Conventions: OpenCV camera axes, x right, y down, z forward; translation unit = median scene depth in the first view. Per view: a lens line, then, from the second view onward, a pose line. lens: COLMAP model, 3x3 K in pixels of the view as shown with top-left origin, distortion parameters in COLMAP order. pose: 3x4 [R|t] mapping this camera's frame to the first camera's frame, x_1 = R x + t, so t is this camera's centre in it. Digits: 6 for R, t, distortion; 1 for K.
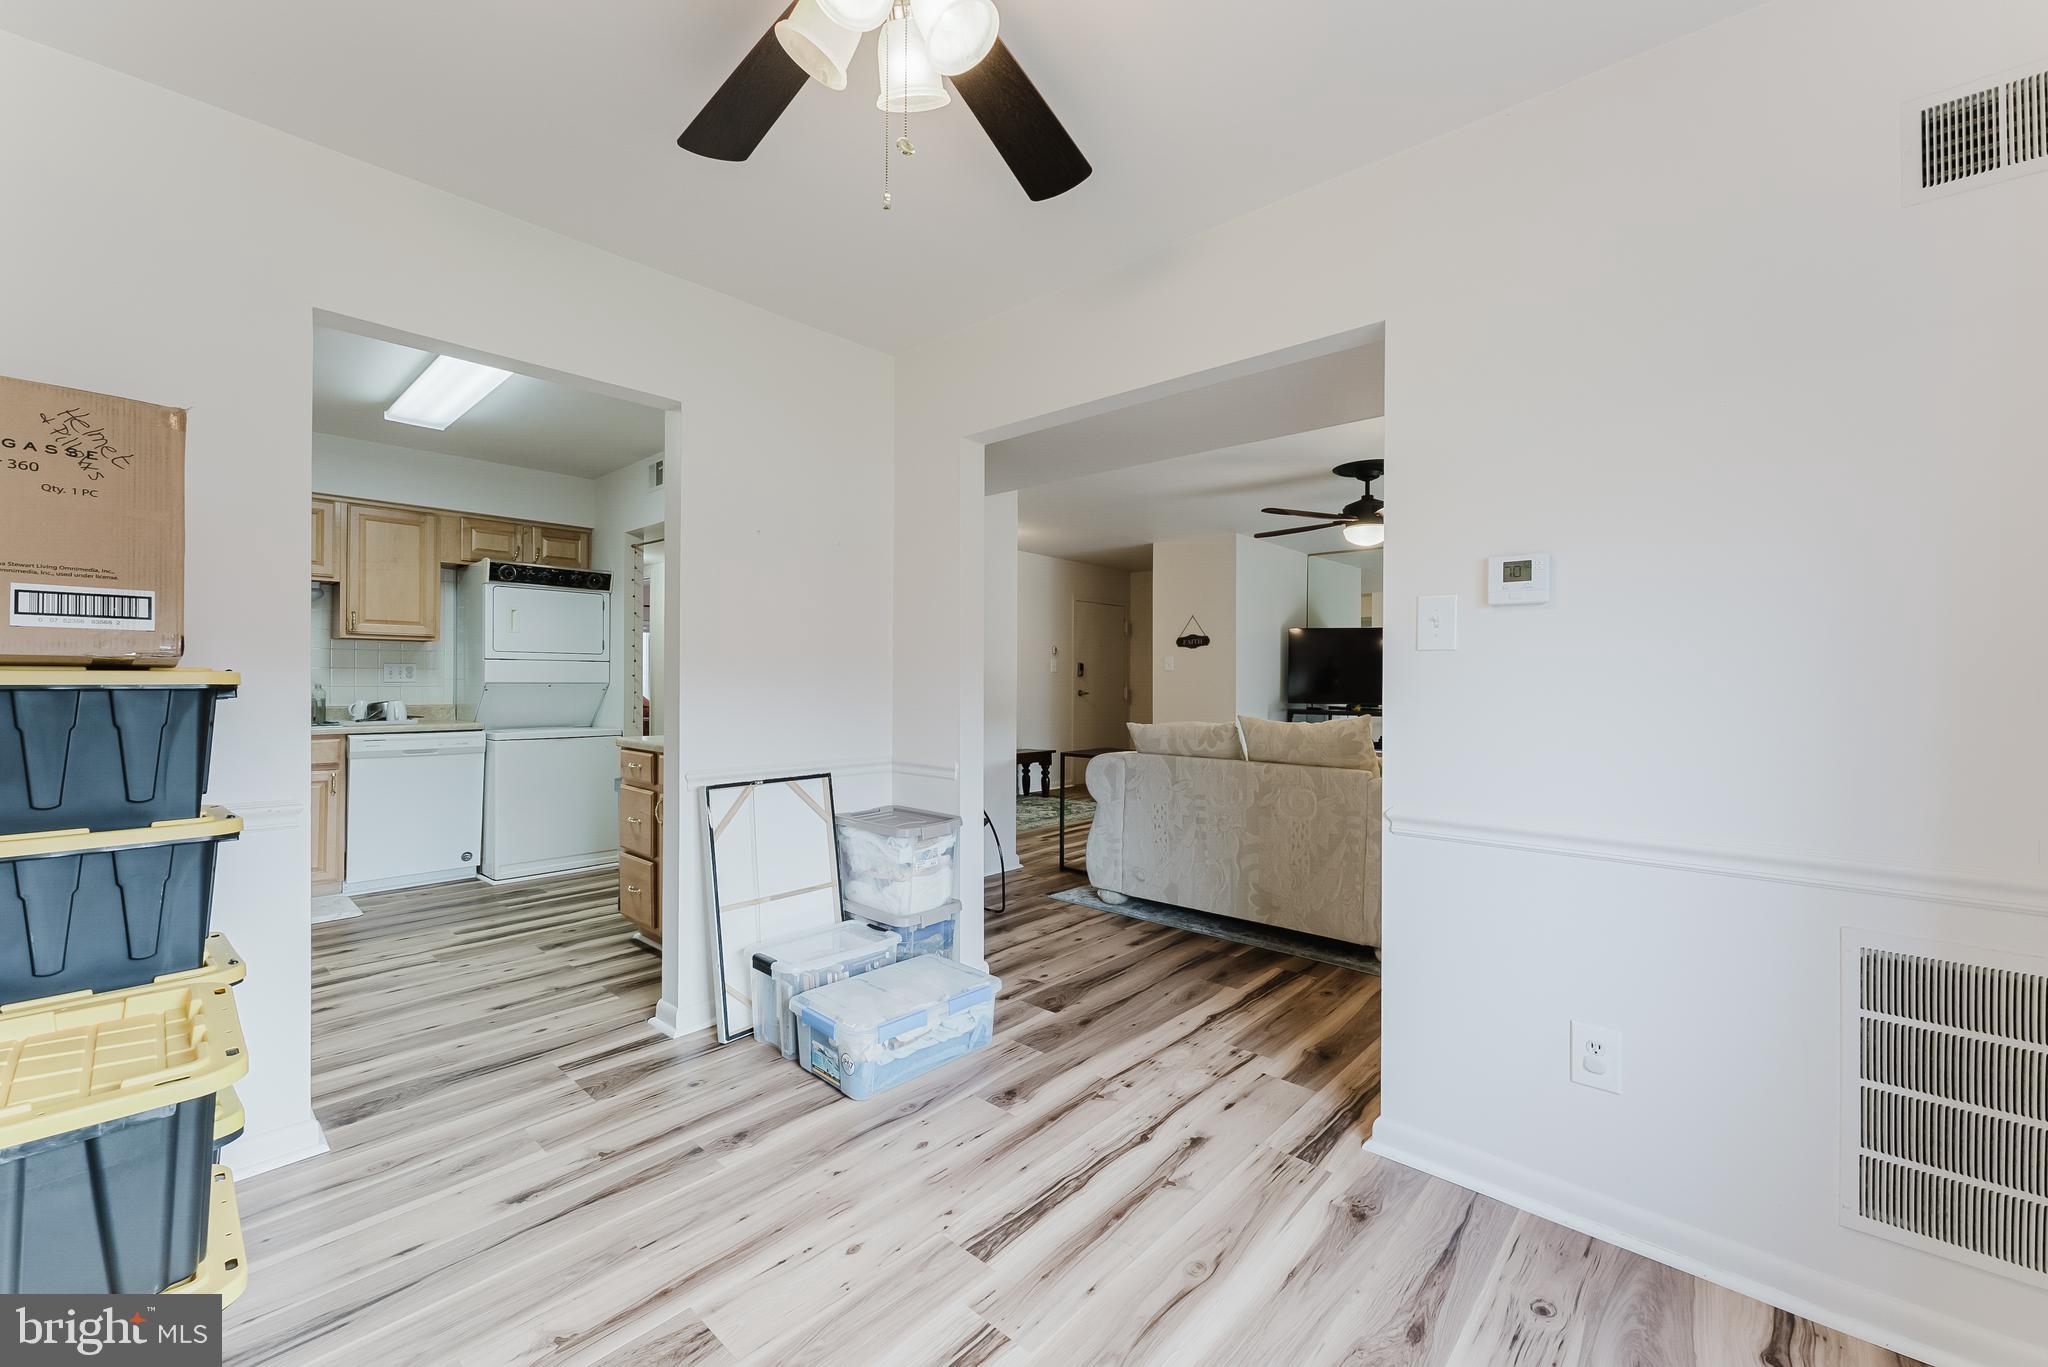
lens RADIAL K [[827.1, 0, 1029.9], [0, 827.1, 687.3], [0, 0, 1]] dist [0.000531, 0.000061]
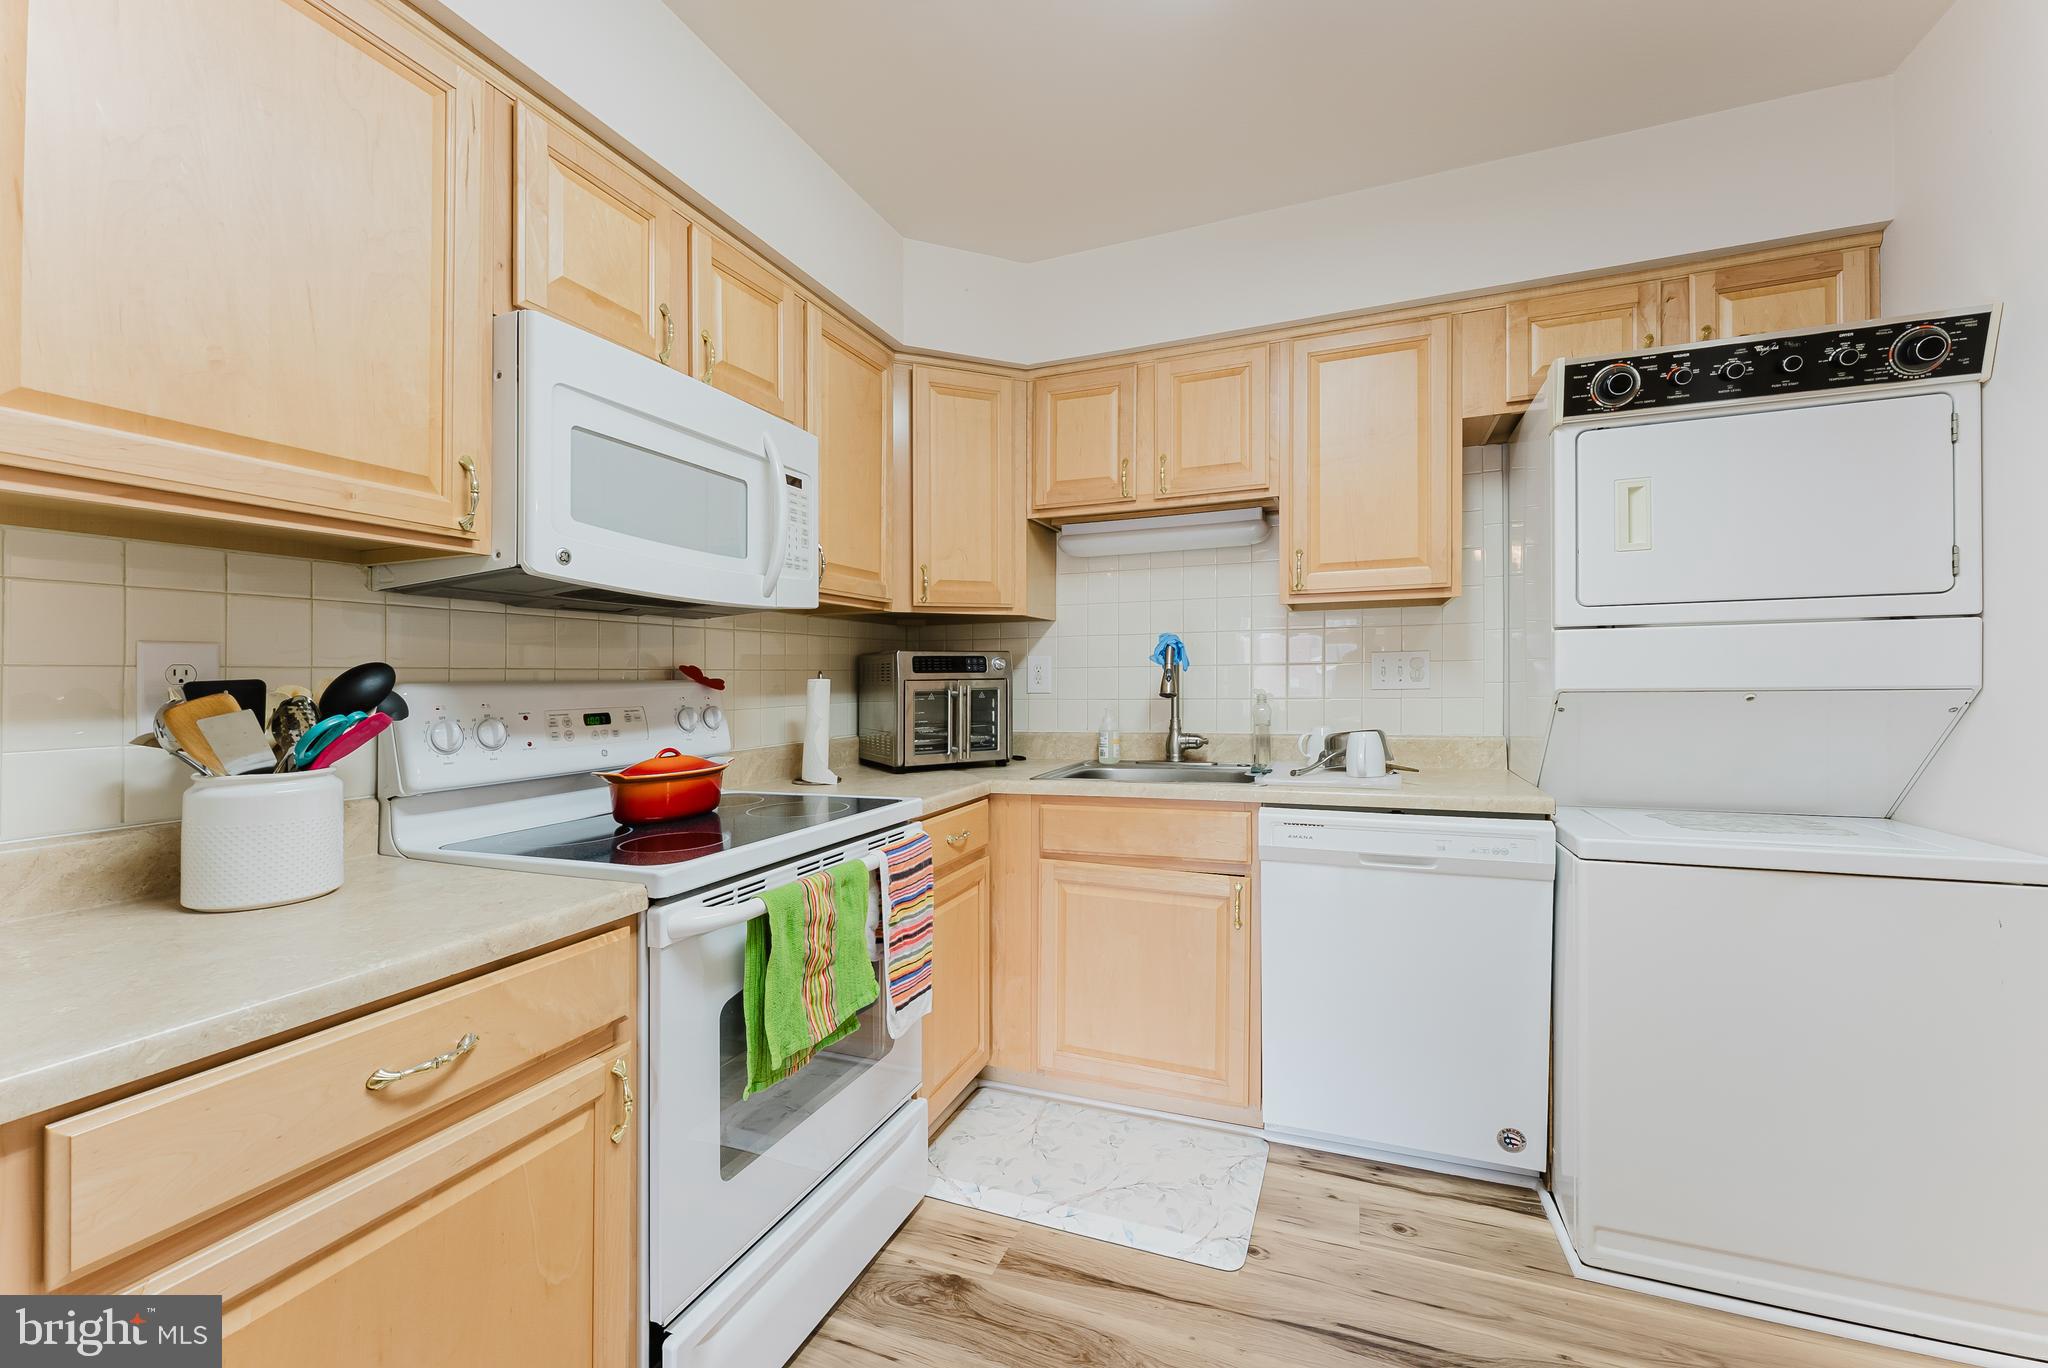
lens RADIAL K [[827.1, 0, 1029.4], [0, 827.1, 688.0], [0, 0, 1]] dist [0.000531, 0.000061]
pose [[0.351186, -0.004022, -0.936297, -0.386431], [0.004804, 0.999985, -0.002494, -0.007396], [0.936293, -0.003622, 0.351200, 0.637761]]
